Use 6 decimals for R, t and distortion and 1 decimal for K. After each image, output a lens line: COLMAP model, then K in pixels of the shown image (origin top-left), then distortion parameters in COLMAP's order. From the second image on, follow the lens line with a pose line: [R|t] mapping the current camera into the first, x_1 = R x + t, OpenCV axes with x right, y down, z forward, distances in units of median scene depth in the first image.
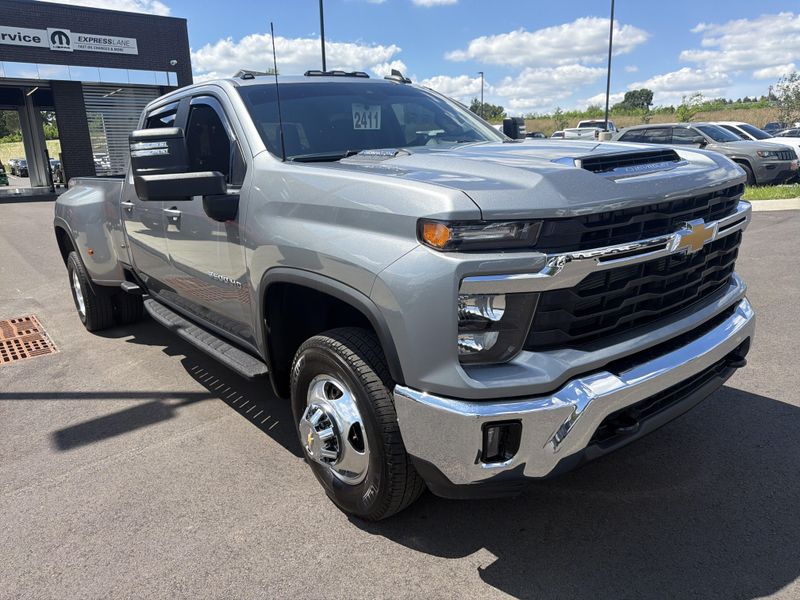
lens RADIAL K [[571.6, 0, 403.2], [0, 571.6, 298.7], [0, 0, 1]] dist [0.022118, -0.026916]
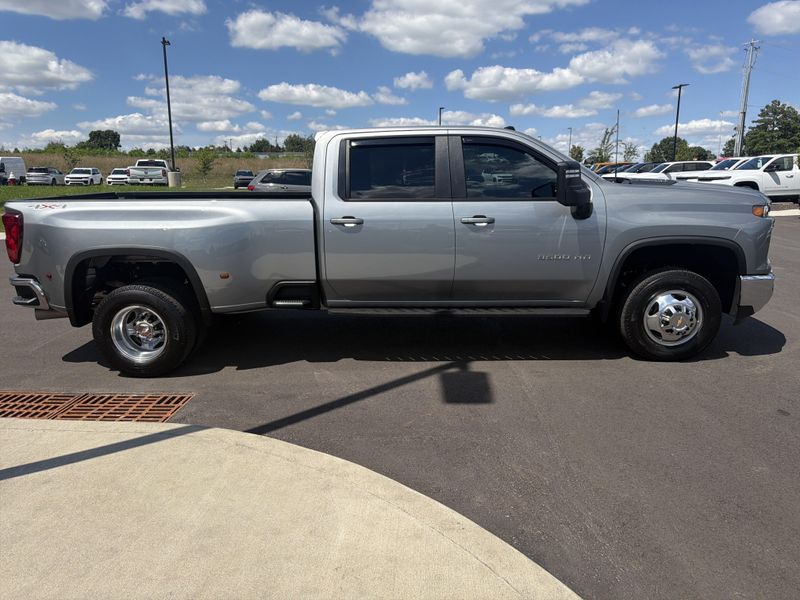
lens RADIAL K [[571.6, 0, 395.5], [0, 571.6, 313.1], [0, 0, 1]] dist [0.022118, -0.026916]
pose [[0.656749, -0.133603, 0.742180, -0.922388], [0.166895, 0.985526, 0.029724, -0.002842], [-0.735409, 0.104345, 0.669542, 0.158587]]
